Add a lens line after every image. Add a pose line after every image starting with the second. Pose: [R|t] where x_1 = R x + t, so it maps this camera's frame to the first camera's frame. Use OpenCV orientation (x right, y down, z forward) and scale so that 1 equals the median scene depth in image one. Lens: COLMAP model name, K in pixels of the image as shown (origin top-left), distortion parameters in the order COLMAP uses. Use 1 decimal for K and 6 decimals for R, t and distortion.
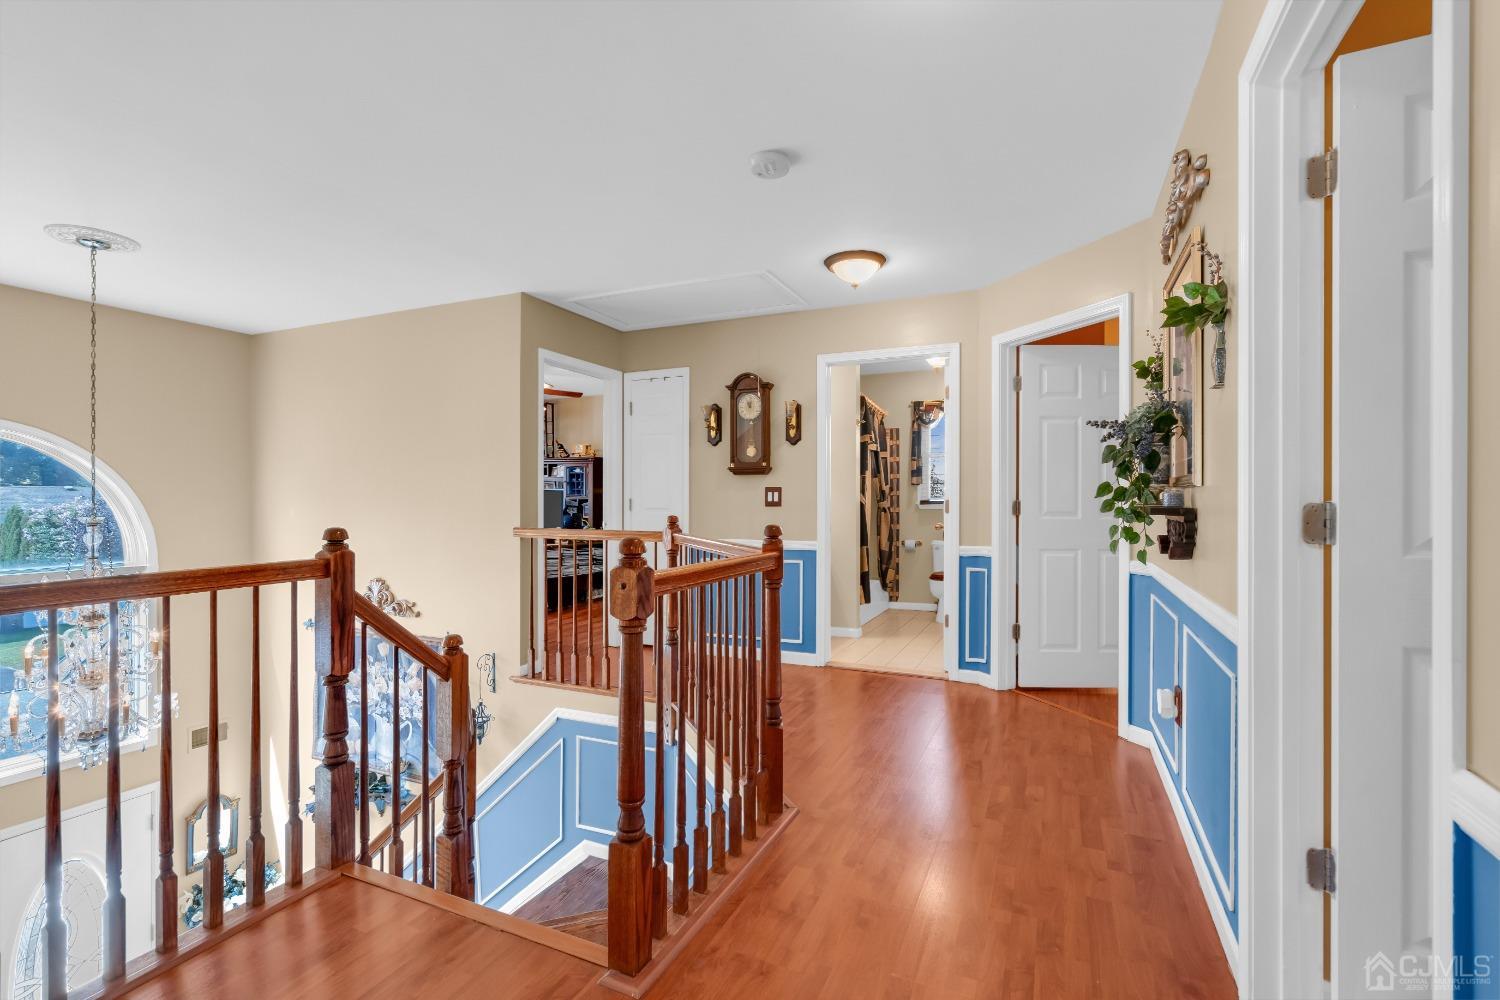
lens RADIAL K [[683.5, 0, 750.0], [0, 683.5, 500.0], [0, 0, 1]] dist [-0.005809, 0.003691]
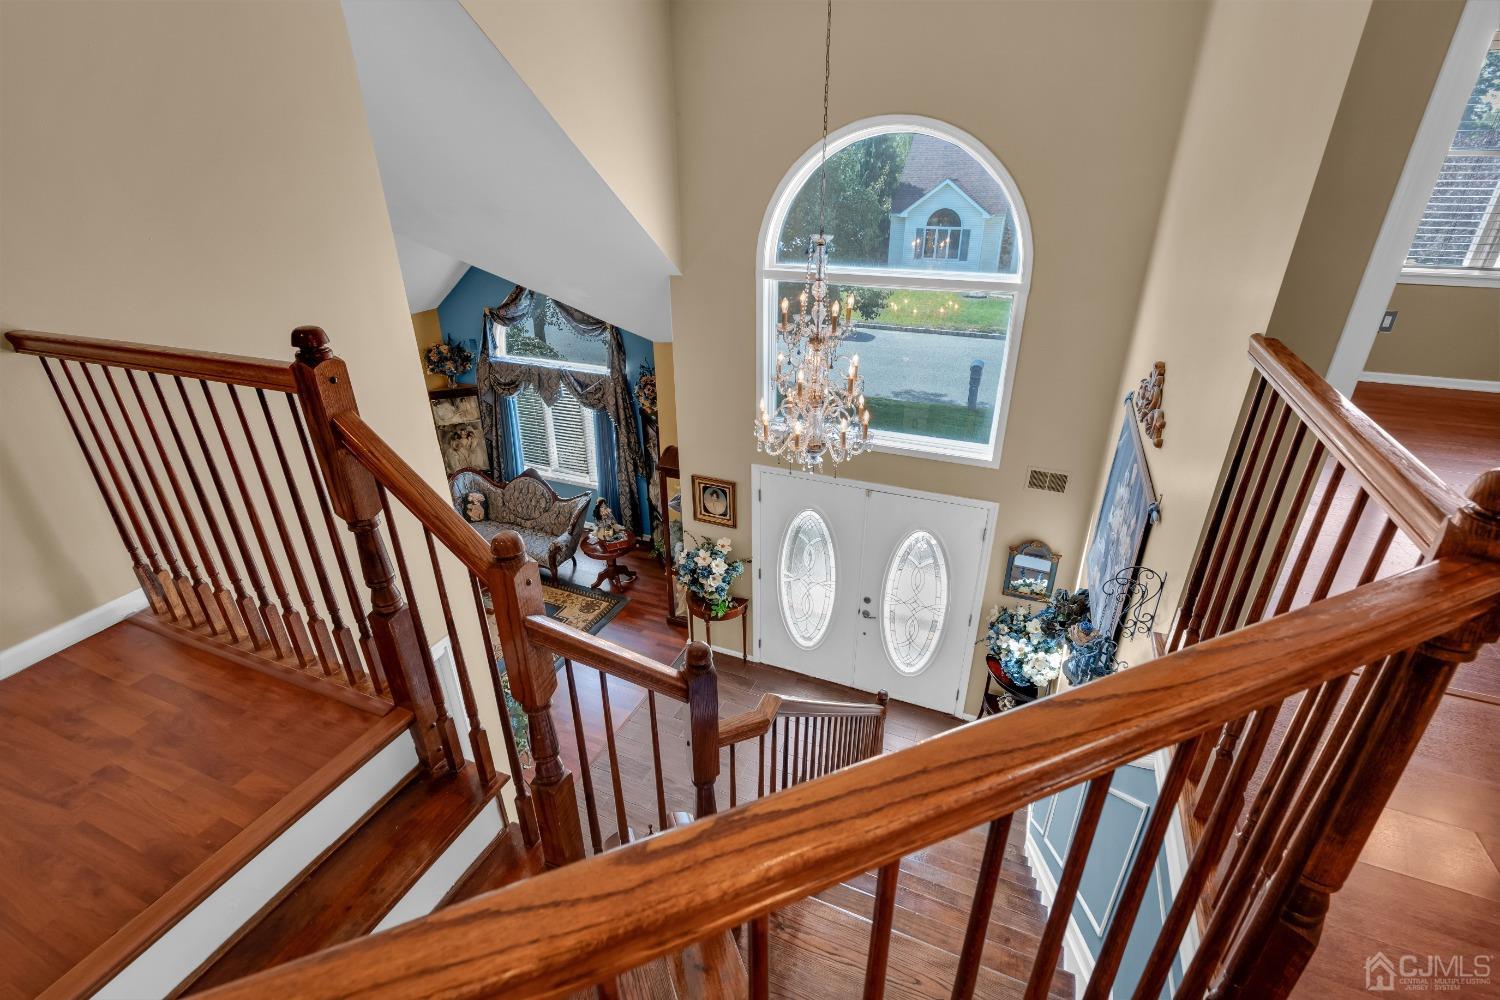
lens RADIAL K [[683.5, 0, 750.0], [0, 683.5, 500.0], [0, 0, 1]] dist [-0.005809, 0.003691]
pose [[0.028484, 0.436483, -0.899262, 0.044656], [0.006821, 0.899521, 0.436825, -0.043580], [0.999571, -0.018576, 0.022645, 0.626620]]
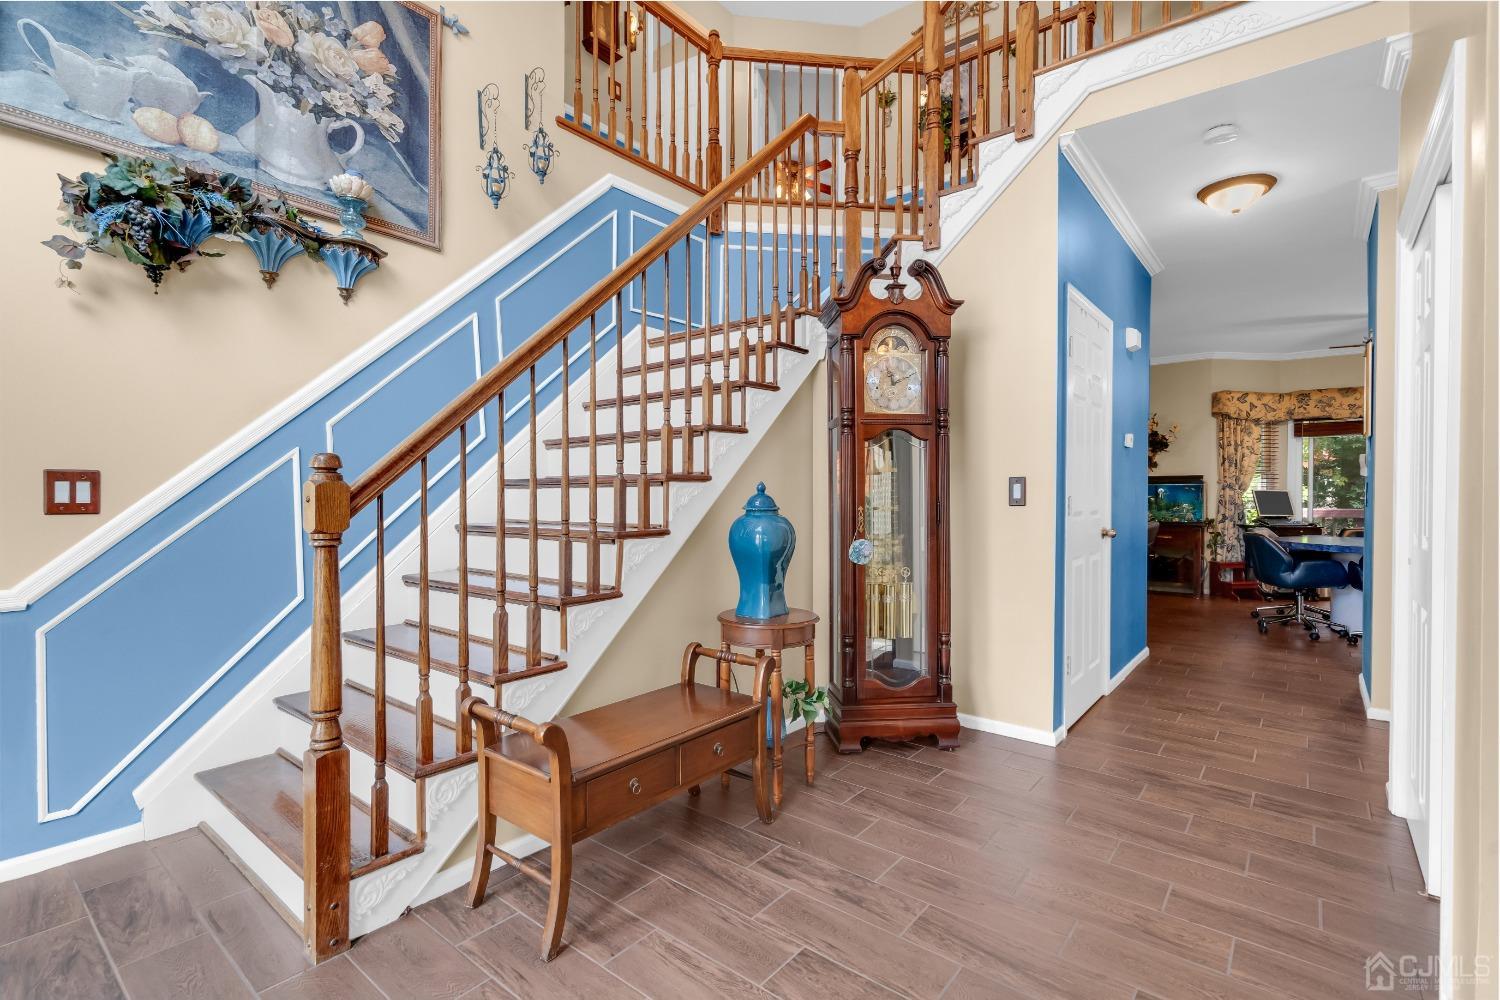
lens RADIAL K [[683.5, 0, 750.0], [0, 683.5, 500.0], [0, 0, 1]] dist [-0.005809, 0.003691]
pose [[0.239577, -0.014958, 0.970762, -0.966881], [-0.001122, 0.999876, 0.015684, 0.623513], [-0.970877, -0.004847, 0.239530, 0.535138]]
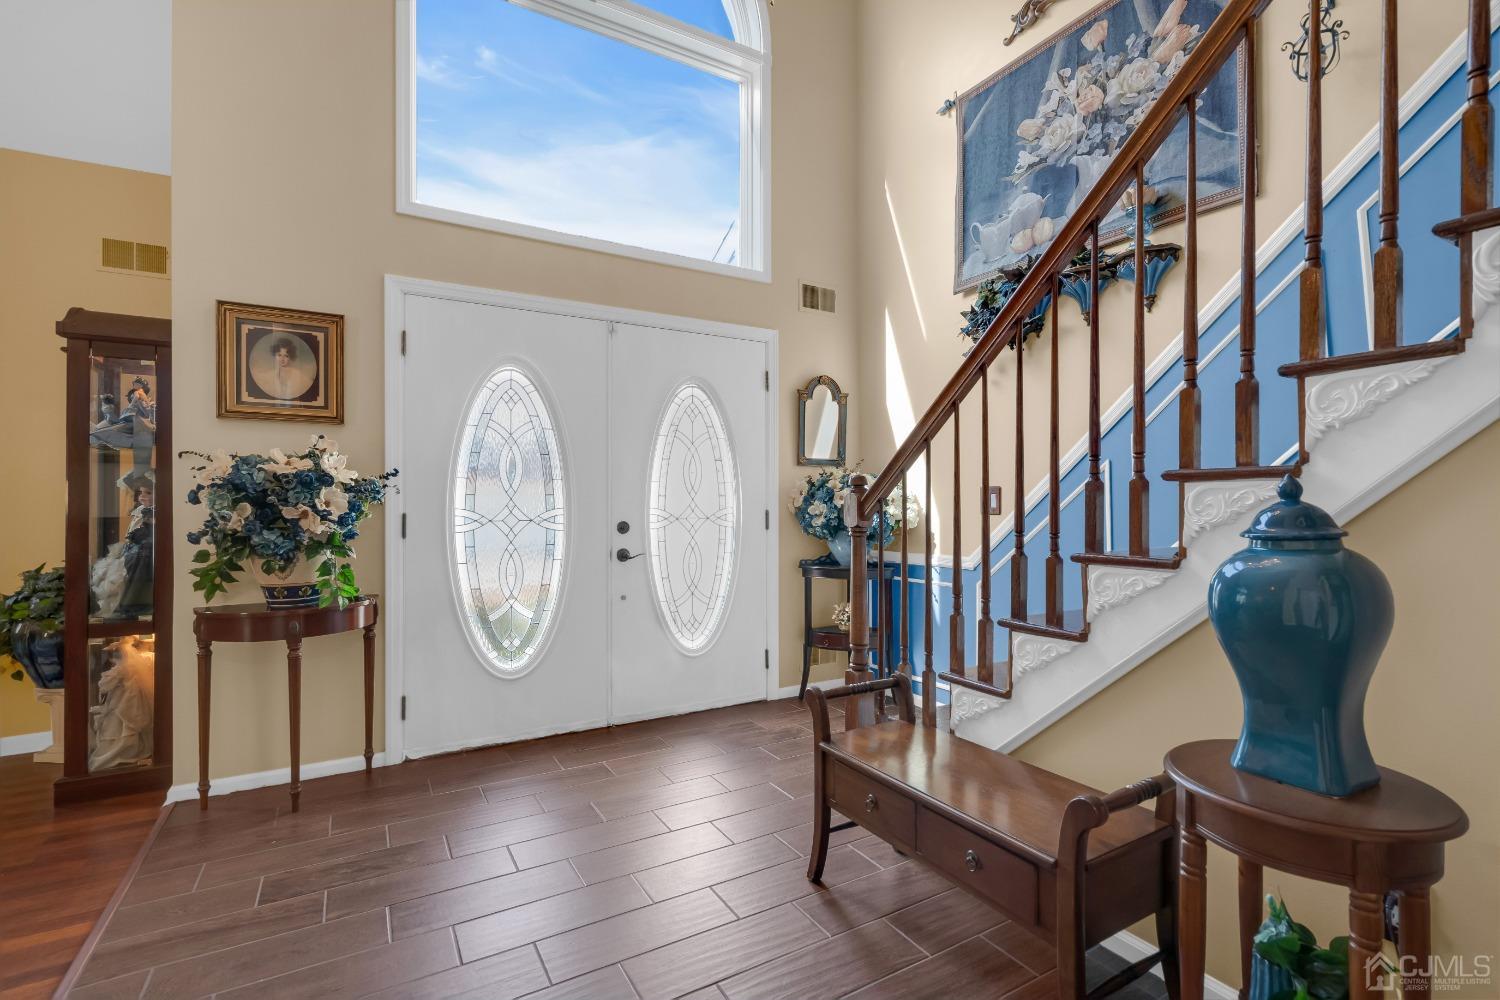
lens RADIAL K [[683.5, 0, 750.0], [0, 683.5, 500.0], [0, 0, 1]] dist [-0.005809, 0.003691]
pose [[0.822291, -0.001682, -0.569065, -0.450699], [0.004183, 0.999986, 0.003089, 0.623827], [0.569052, -0.004920, 0.822287, 0.343237]]
